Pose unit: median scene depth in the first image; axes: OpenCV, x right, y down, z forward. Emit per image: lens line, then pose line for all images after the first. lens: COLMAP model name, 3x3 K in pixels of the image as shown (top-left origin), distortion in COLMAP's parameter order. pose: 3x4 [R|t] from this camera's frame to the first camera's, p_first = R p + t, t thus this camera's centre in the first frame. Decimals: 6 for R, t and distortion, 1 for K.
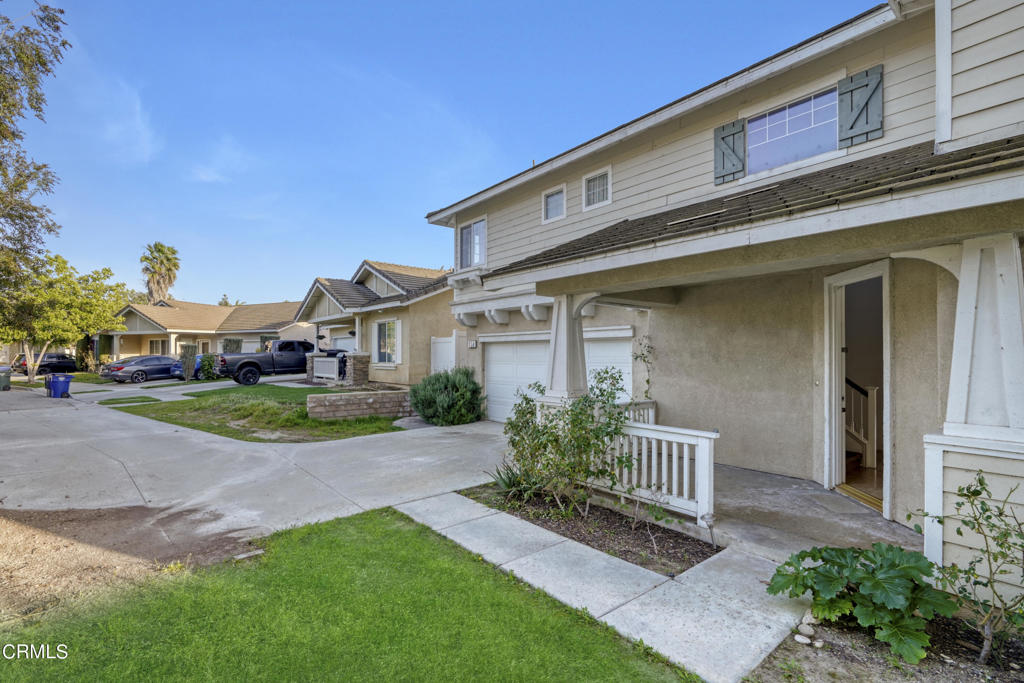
lens RADIAL K [[463.0, 0, 511.8], [0, 463.0, 349.6], [0, 0, 1]] dist [-0.003172, -0.000071]
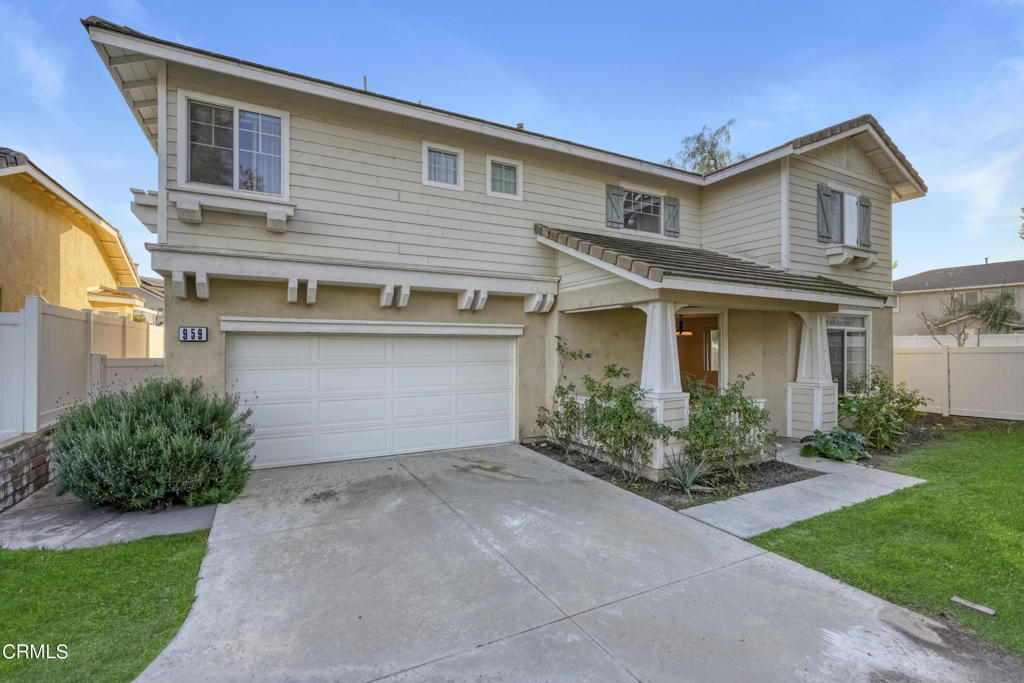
lens RADIAL K [[463.0, 0, 511.8], [0, 463.0, 349.6], [0, 0, 1]] dist [-0.003172, -0.000071]
pose [[0.205967, -0.002549, 0.978556, -1.125785], [-0.012479, 0.999908, 0.005231, -0.002879], [-0.978479, -0.013289, 0.205916, 1.200676]]
